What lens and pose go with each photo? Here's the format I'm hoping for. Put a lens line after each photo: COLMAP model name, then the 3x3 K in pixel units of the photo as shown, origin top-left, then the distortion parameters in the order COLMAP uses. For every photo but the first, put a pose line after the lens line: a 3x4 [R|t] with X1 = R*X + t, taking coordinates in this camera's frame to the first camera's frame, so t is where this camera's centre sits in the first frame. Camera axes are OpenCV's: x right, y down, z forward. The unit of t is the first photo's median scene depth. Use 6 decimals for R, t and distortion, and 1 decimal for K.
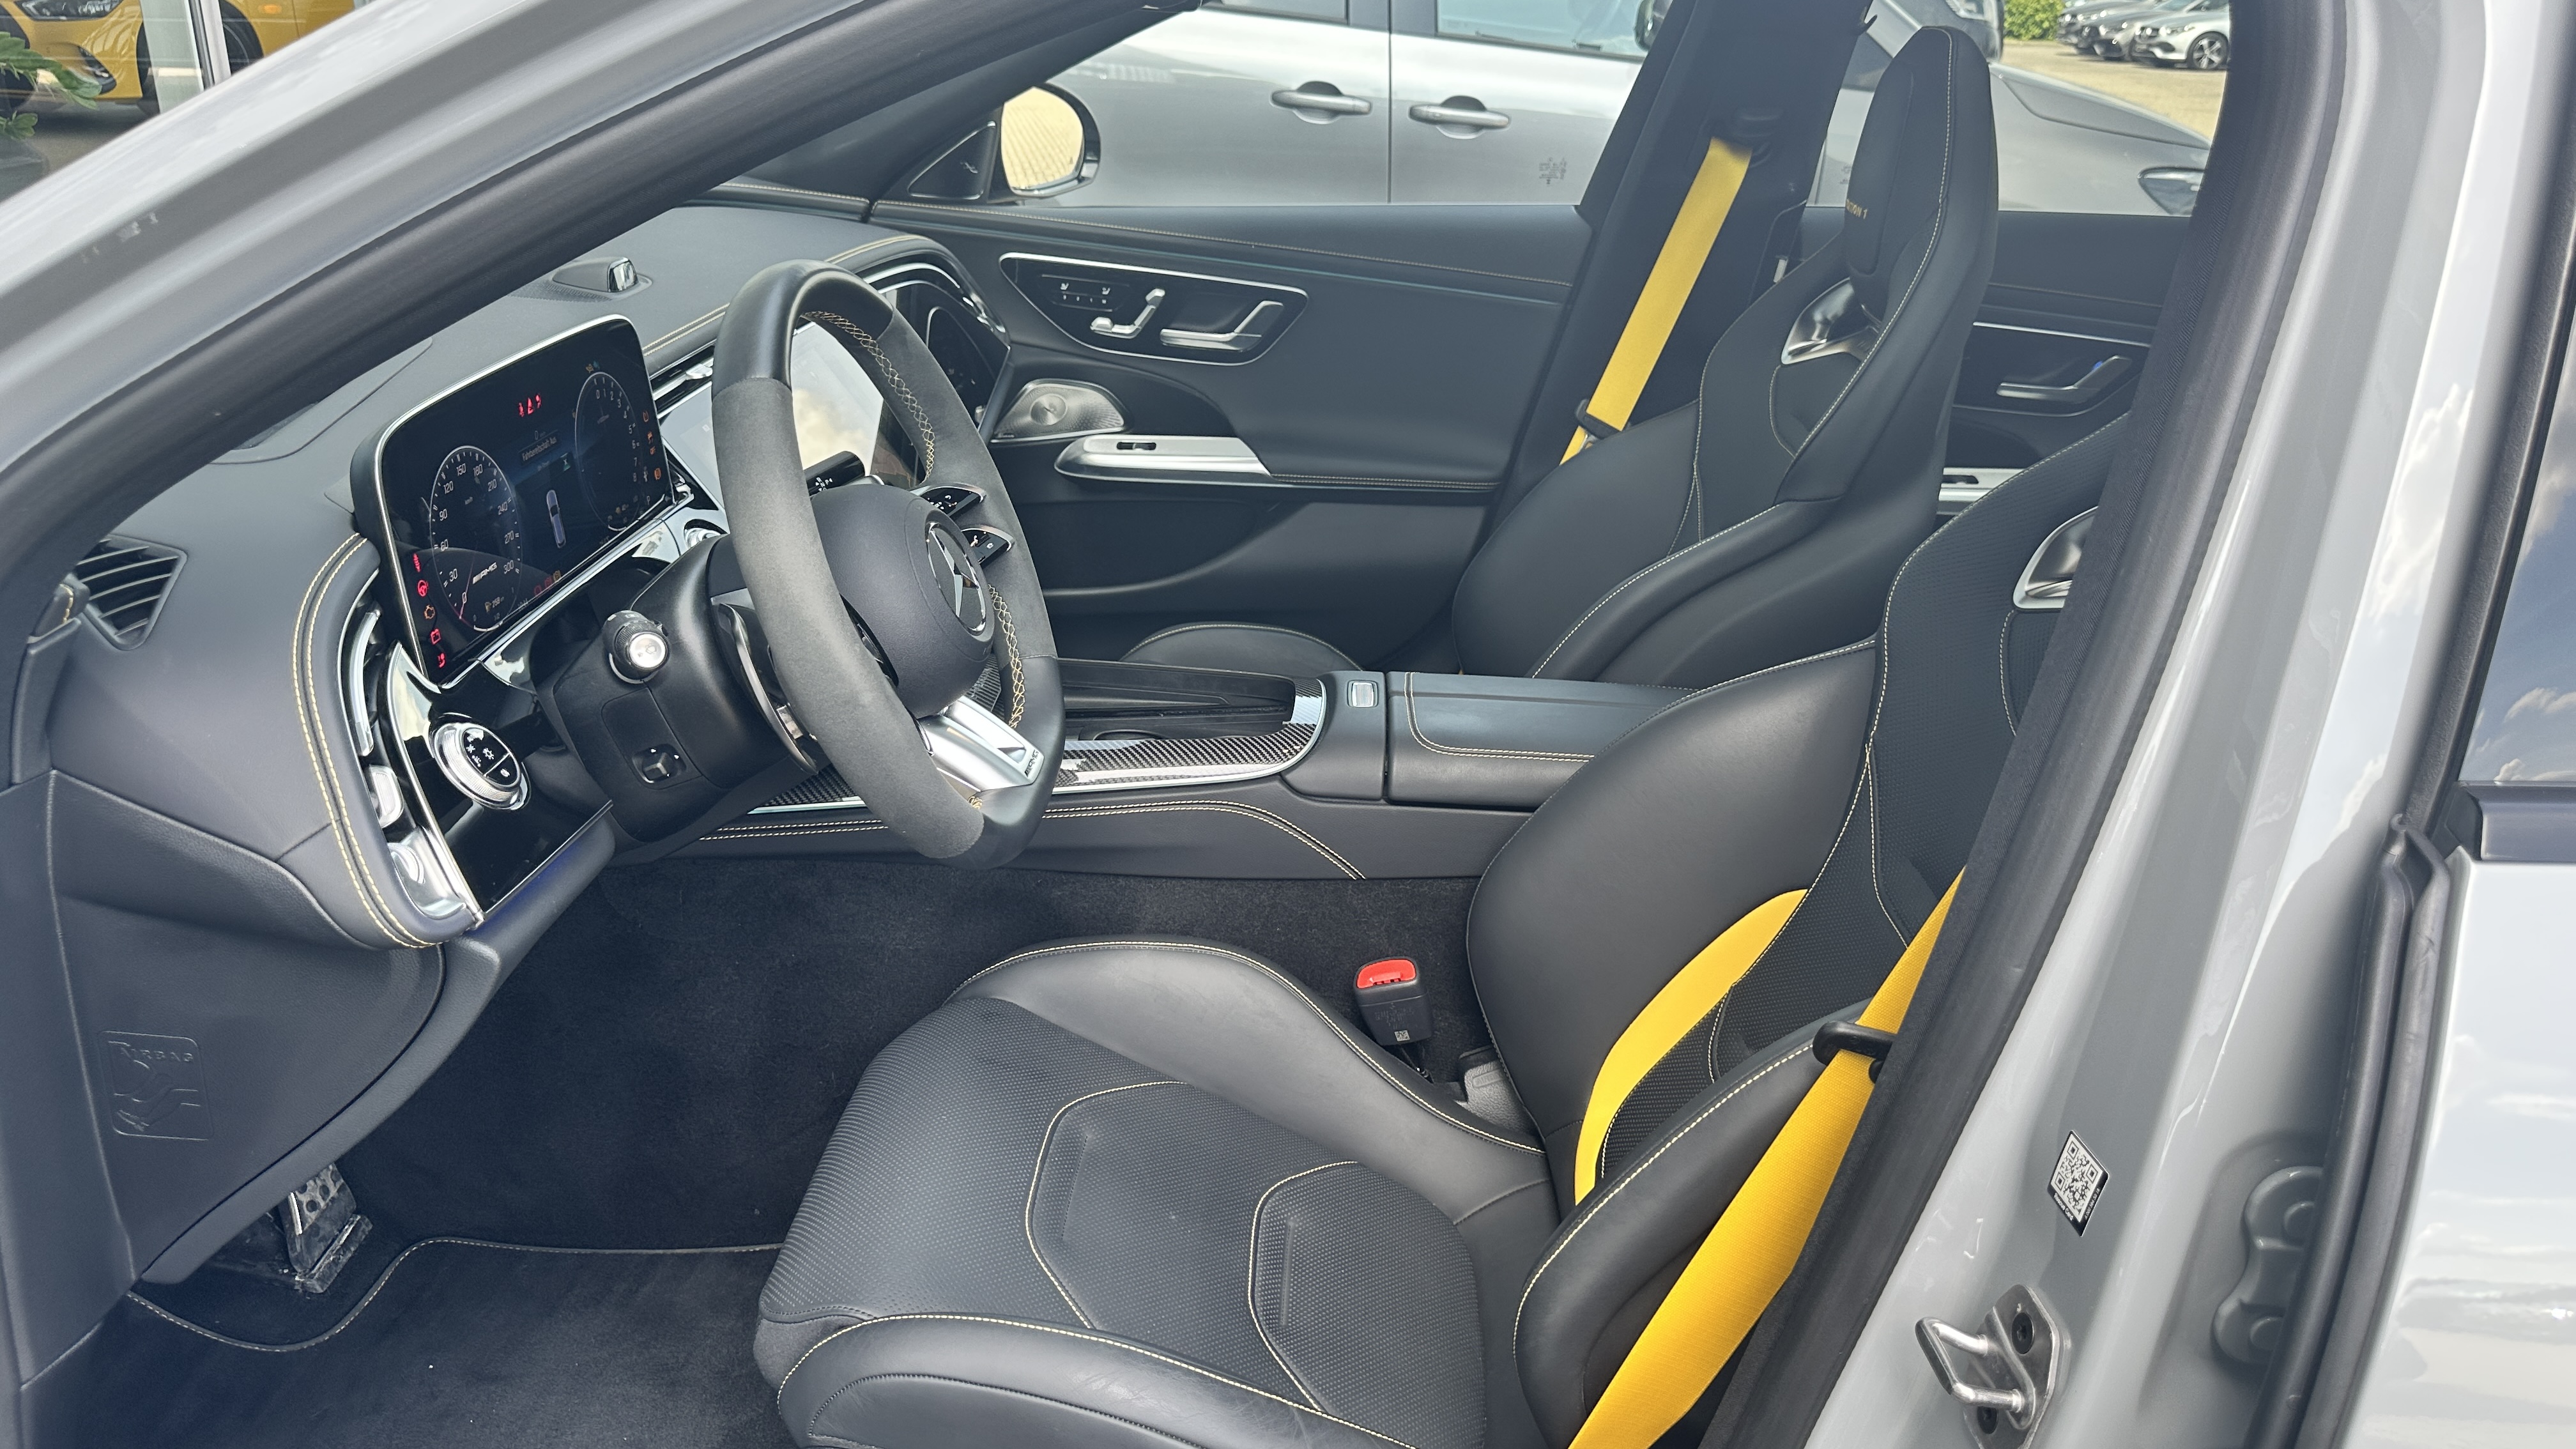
lens RADIAL K [[1807.4, 0, 1273.5], [0, 1807.4, 747.2], [0, 0, 1]] dist [0.064036, -0.085199]
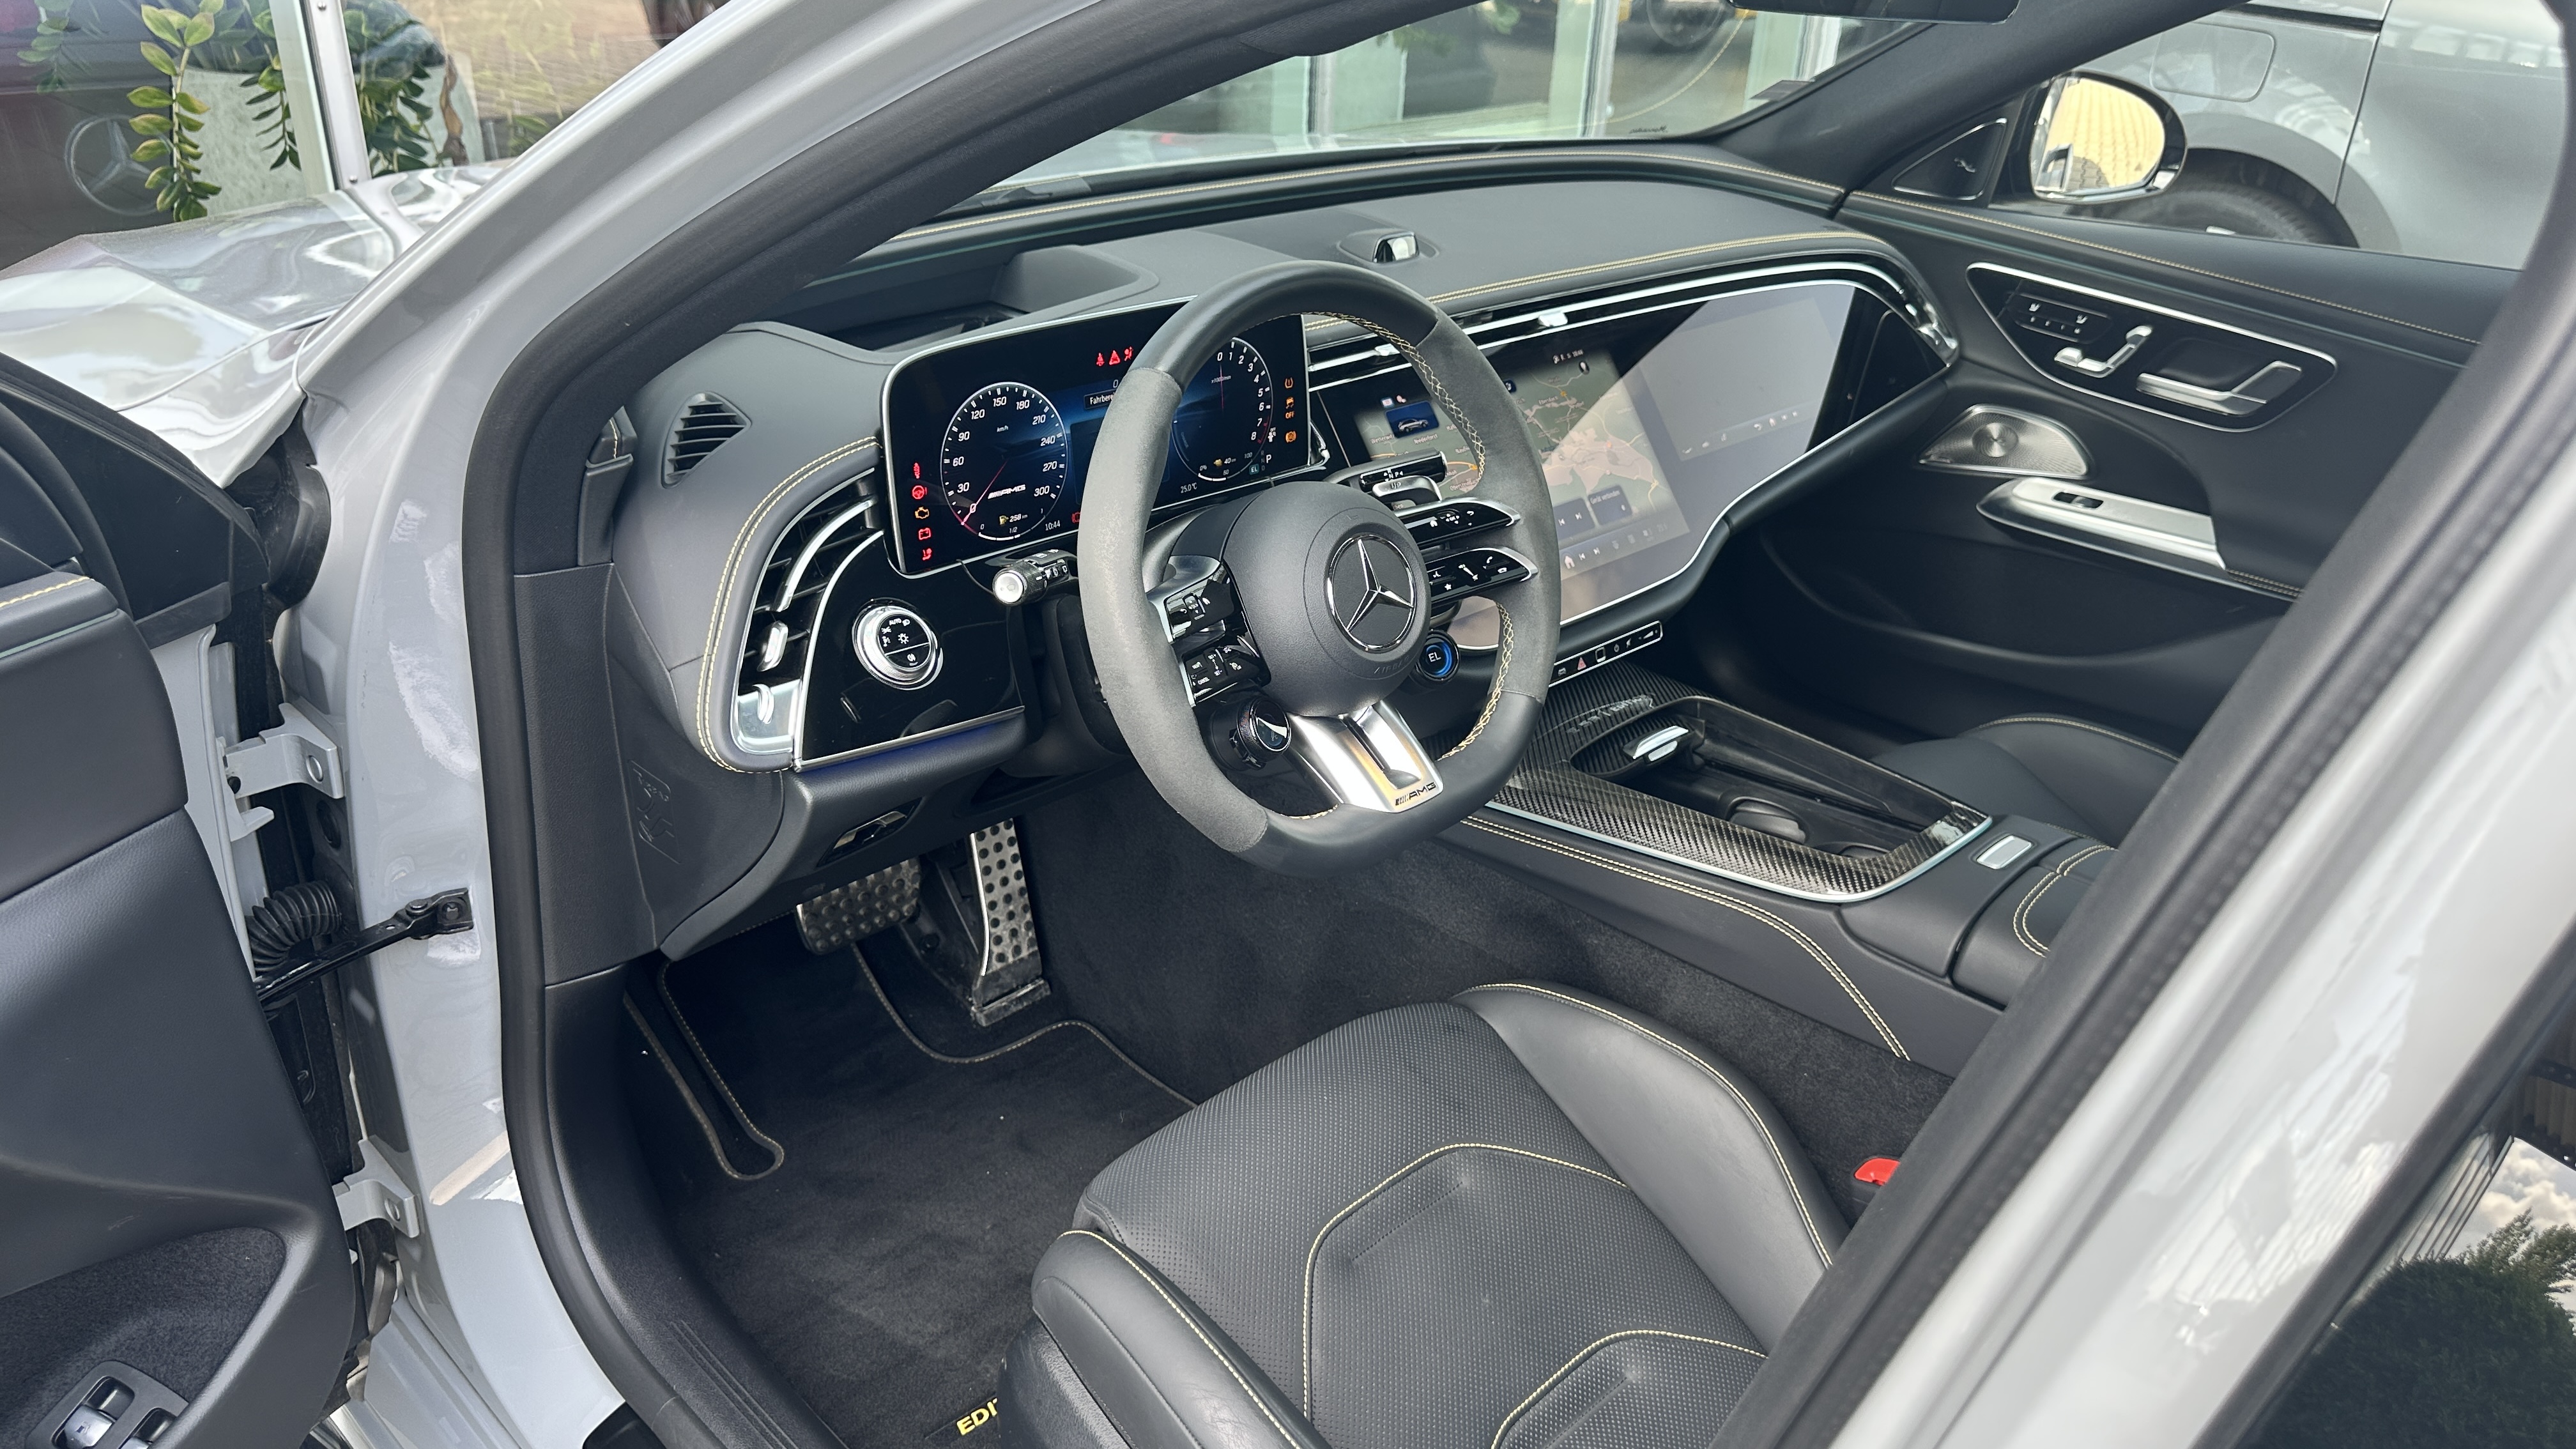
lens RADIAL K [[1807.4, 0, 1271.2], [0, 1807.4, 701.6], [0, 0, 1]] dist [0.064036, -0.085199]
pose [[0.732512, 0.283472, -0.618927, 0.217919], [-0.276276, 0.954729, 0.110294, -0.068474], [0.622172, 0.090203, 0.777667, 0.102984]]
